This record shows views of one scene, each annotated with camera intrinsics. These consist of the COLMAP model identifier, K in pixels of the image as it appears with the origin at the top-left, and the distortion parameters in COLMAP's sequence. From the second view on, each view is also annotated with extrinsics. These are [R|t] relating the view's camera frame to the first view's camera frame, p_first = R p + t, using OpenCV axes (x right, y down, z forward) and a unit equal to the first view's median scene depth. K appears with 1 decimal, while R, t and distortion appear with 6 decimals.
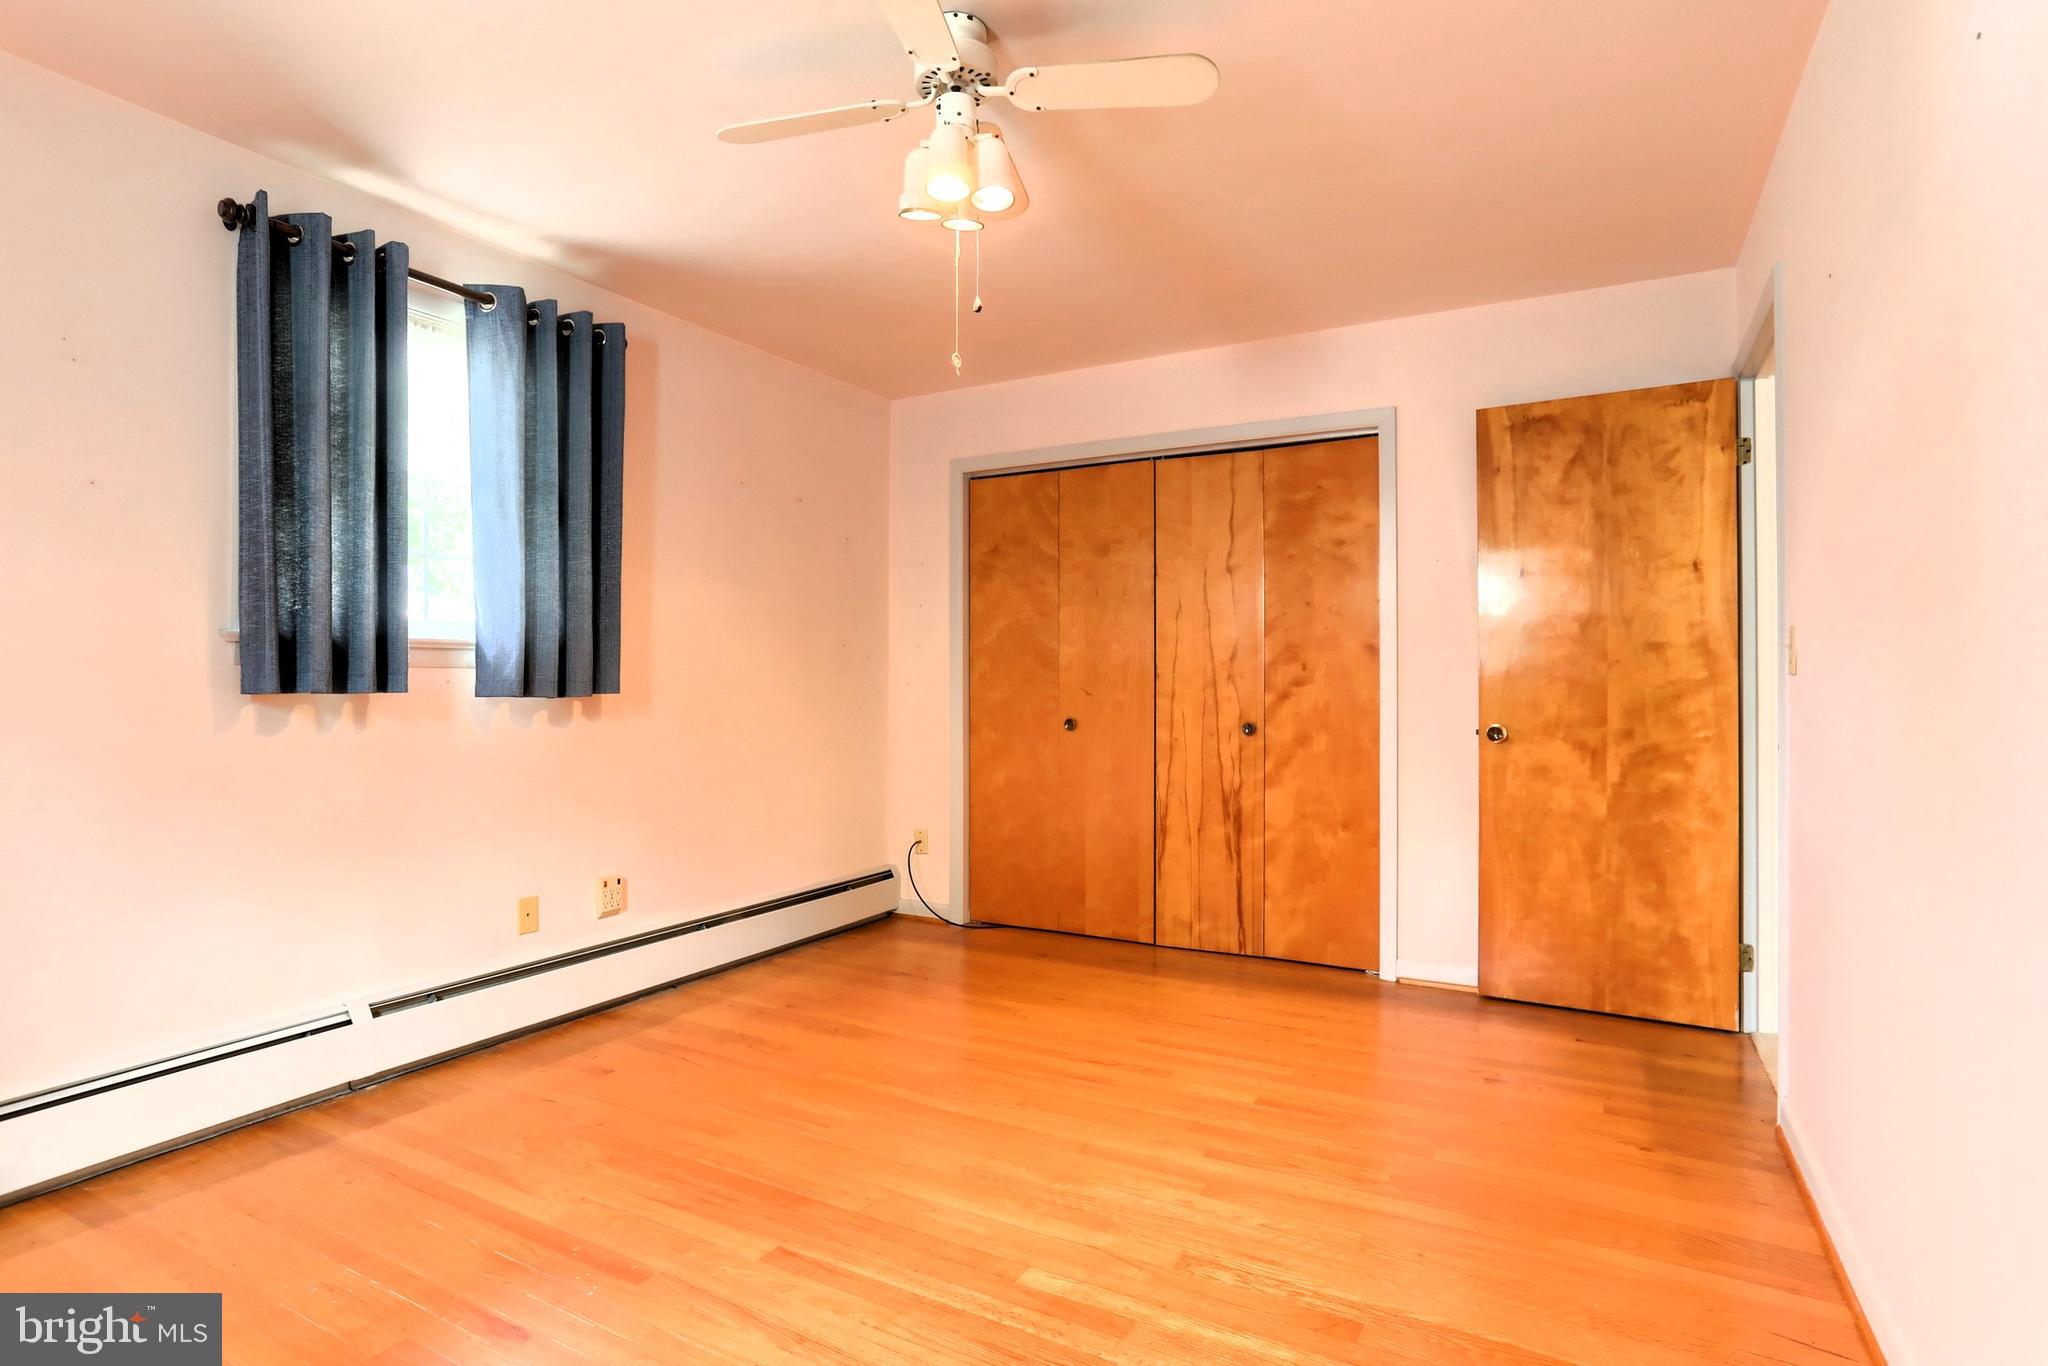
lens RADIAL K [[1038.9, 0, 1033.4], [0, 1038.9, 672.1], [0, 0, 1]] dist [-0.060799, 0.038626]
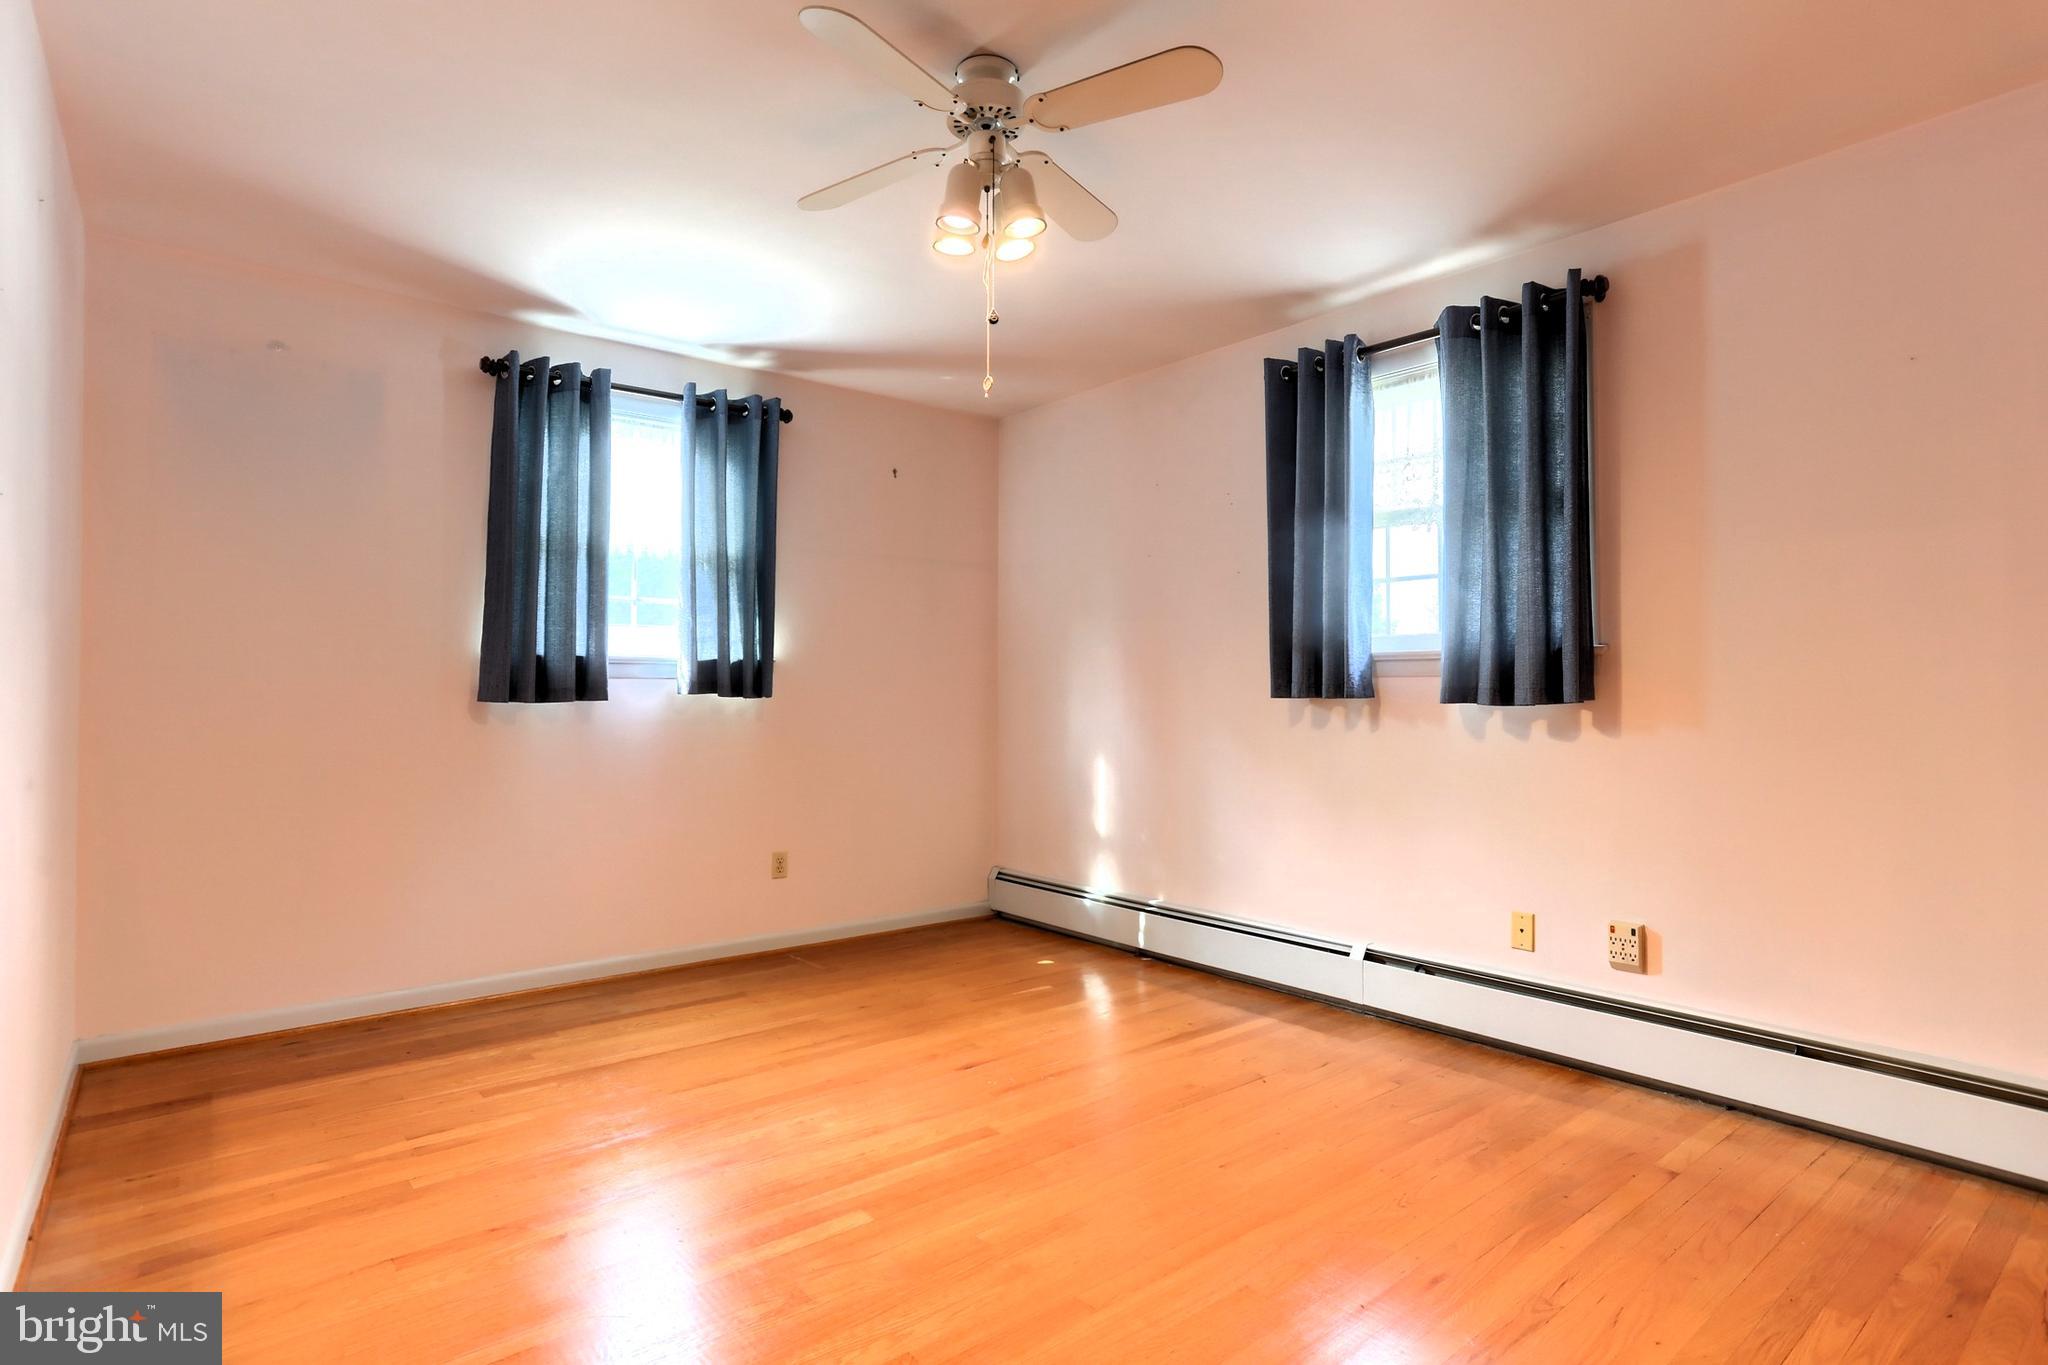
lens RADIAL K [[1038.9, 0, 1033.4], [0, 1038.9, 671.6], [0, 0, 1]] dist [-0.060799, 0.038626]
pose [[-0.376169, -0.018281, -0.926371, 0.618500], [0.013128, 0.999600, -0.025057, 0.012937], [0.926458, -0.021587, -0.375778, 1.013677]]
